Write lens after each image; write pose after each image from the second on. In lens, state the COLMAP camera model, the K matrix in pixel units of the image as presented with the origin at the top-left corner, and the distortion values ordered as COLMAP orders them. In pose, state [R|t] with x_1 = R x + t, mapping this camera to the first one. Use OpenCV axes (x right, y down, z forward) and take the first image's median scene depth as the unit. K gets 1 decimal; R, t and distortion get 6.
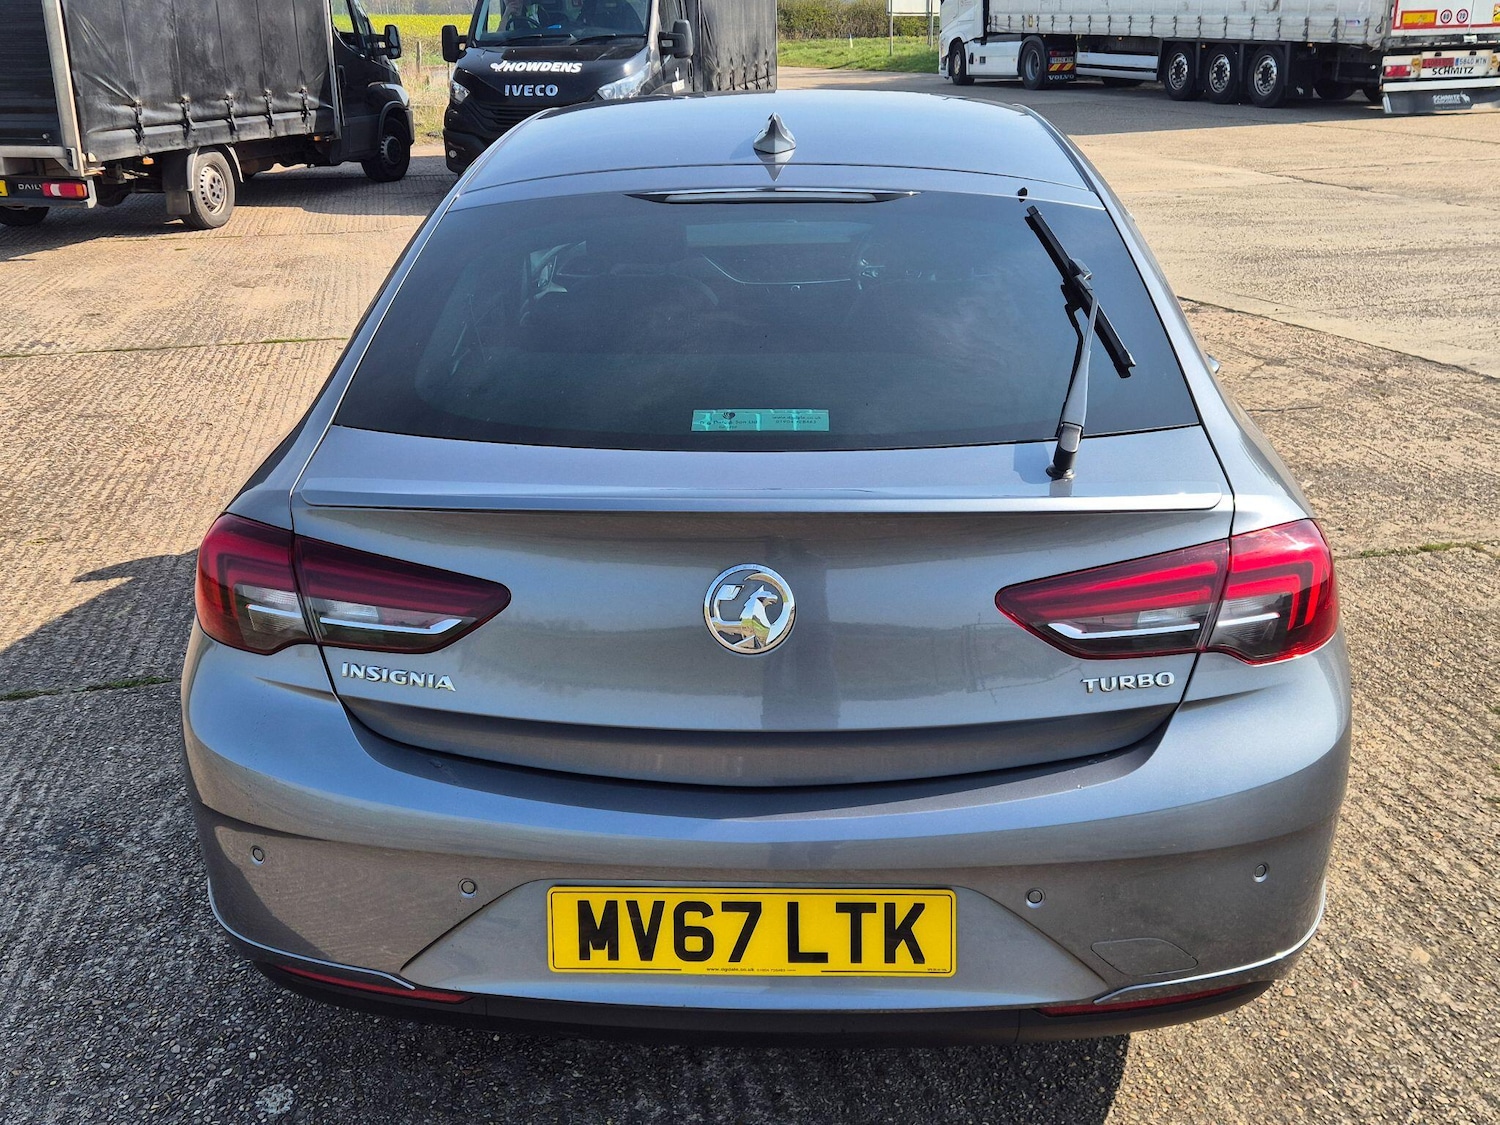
lens RADIAL K [[1522.8, 0, 756.3], [0, 1522.8, 521.3], [0, 0, 1]] dist [0.100692, -0.120759]
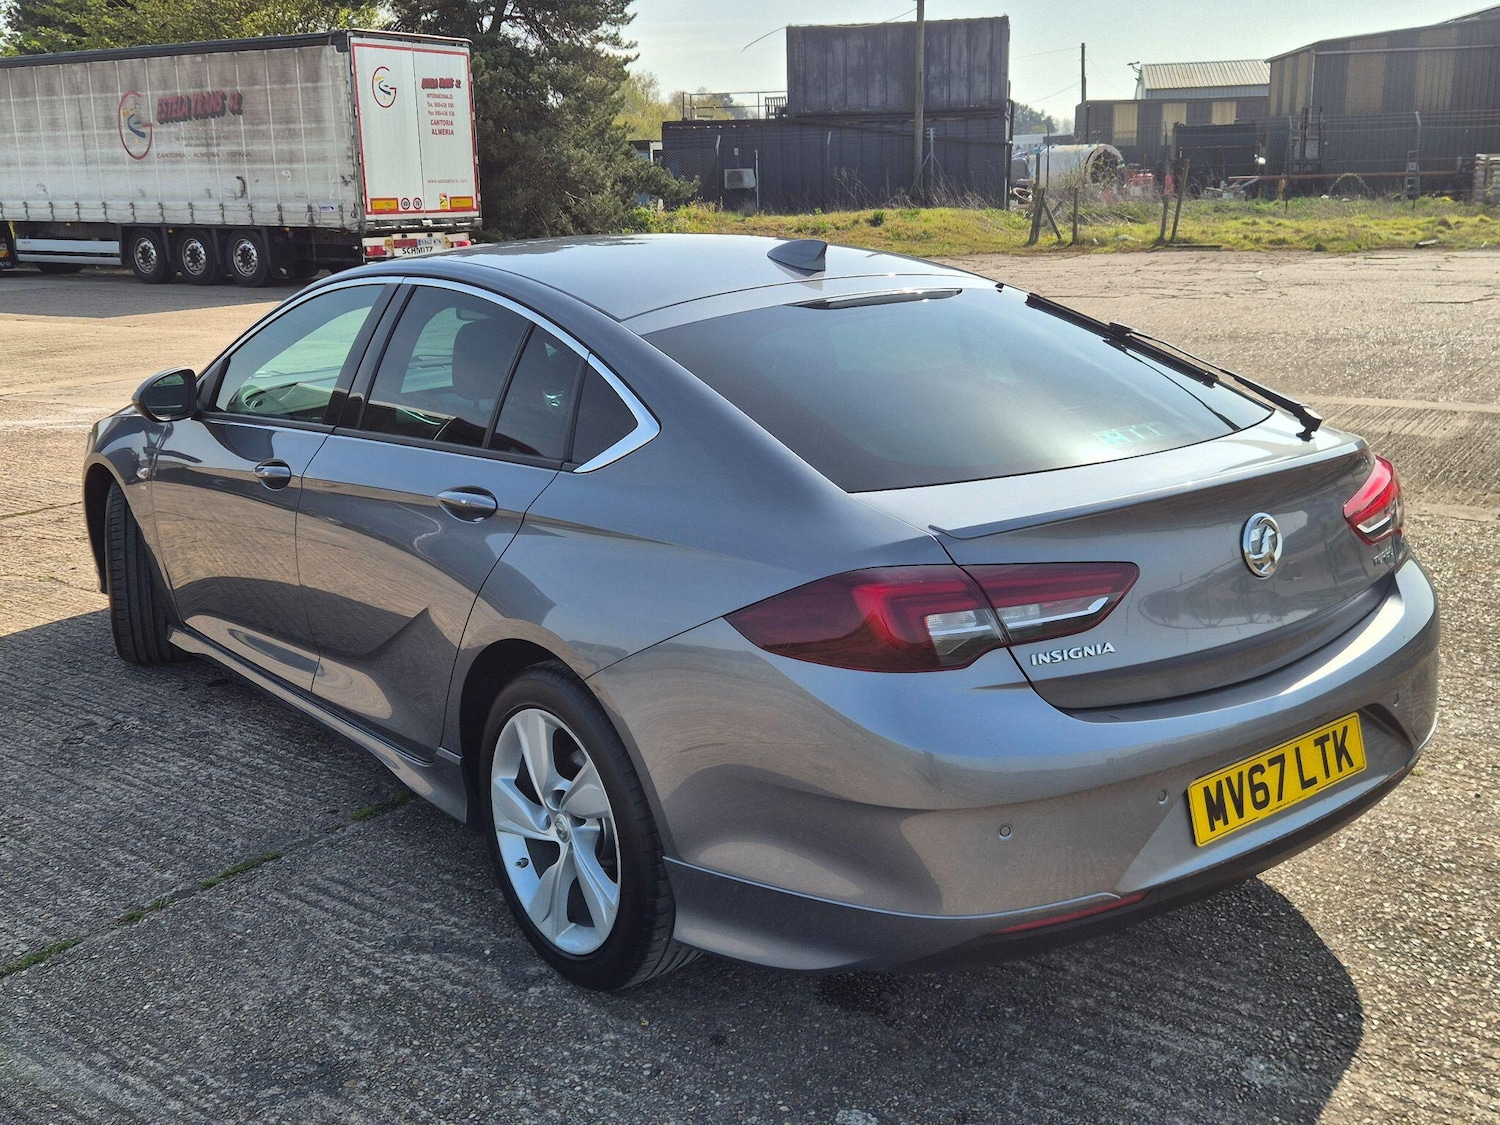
lens RADIAL K [[1522.8, 0, 756.3], [0, 1522.8, 521.3], [0, 0, 1]] dist [0.100692, -0.120759]
pose [[0.742392, -0.144428, 0.654213, -0.137059], [0.219235, 0.975096, -0.033517, -0.002354], [-0.633080, 0.168309, 0.755567, 0.020515]]
